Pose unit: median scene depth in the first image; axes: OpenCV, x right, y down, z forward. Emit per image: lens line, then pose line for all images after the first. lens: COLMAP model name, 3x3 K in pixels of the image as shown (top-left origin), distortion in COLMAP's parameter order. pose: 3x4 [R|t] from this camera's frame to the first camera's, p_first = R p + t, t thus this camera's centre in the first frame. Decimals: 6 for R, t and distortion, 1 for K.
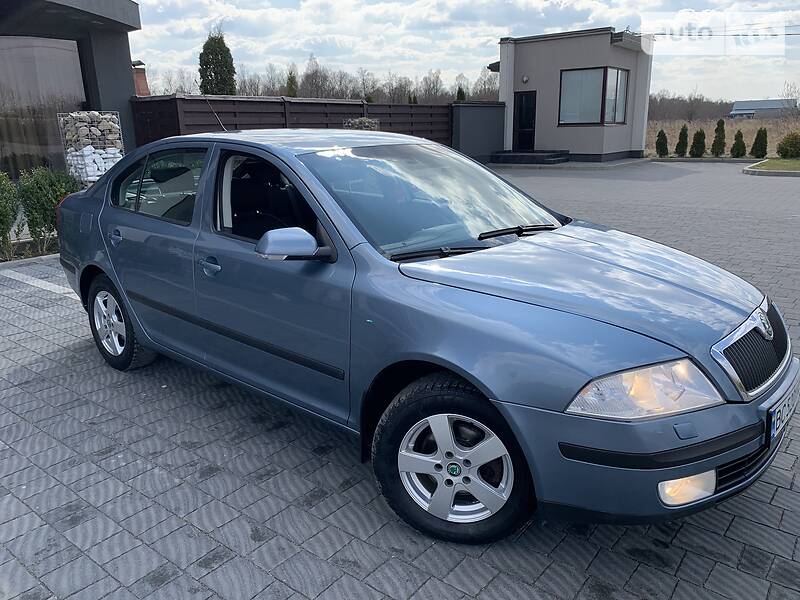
lens RADIAL K [[605.7, 0, 396.8], [0, 605.7, 297.3], [0, 0, 1]] dist [0.025256, -0.035613]
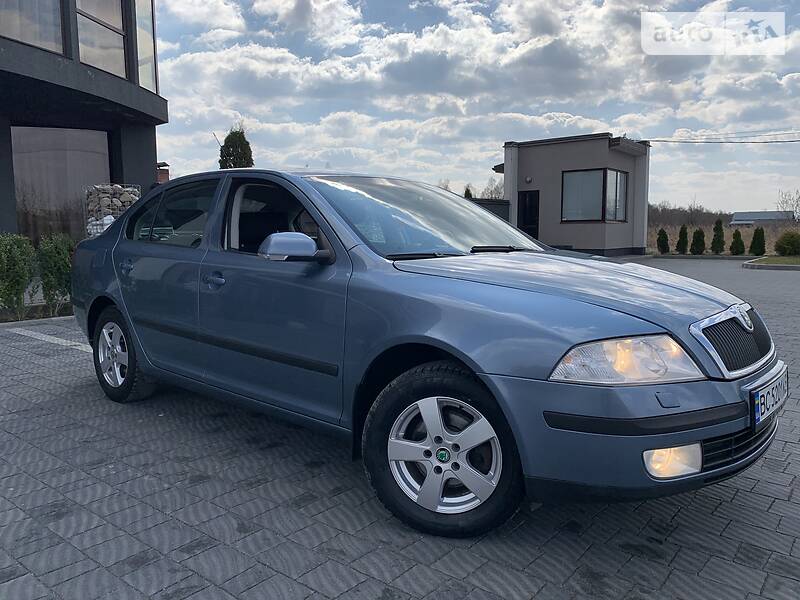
lens RADIAL K [[605.7, 0, 402.5], [0, 605.7, 298.3], [0, 0, 1]] dist [0.025256, -0.035613]
pose [[0.999823, 0.017634, -0.006558, 0.020915], [-0.018472, 0.986198, -0.164534, 0.137769], [0.003566, 0.164626, 0.986350, -0.020707]]
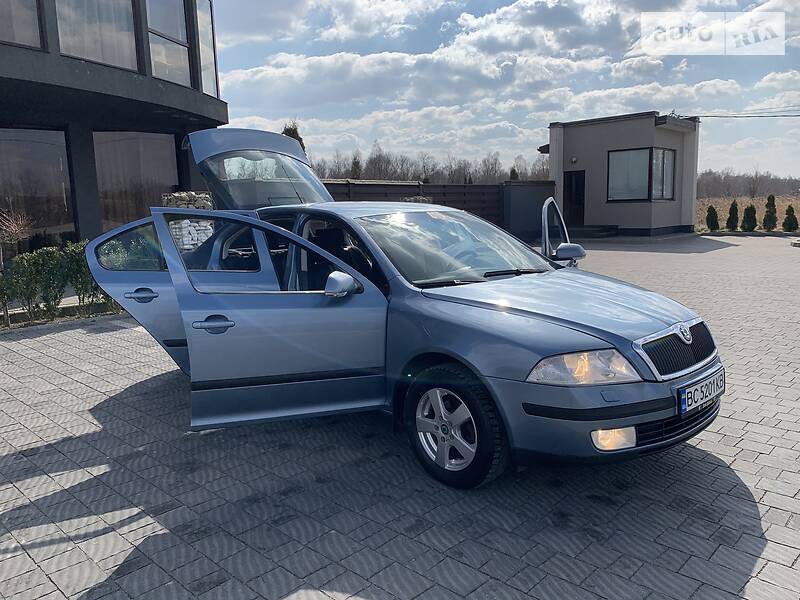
lens RADIAL K [[605.7, 0, 397.6], [0, 605.7, 305.8], [0, 0, 1]] dist [0.025256, -0.035613]
pose [[0.995330, 0.008255, -0.096177, 0.060329], [-0.018910, 0.993707, -0.110405, 0.108202], [0.094661, 0.111709, 0.989222, -0.312575]]
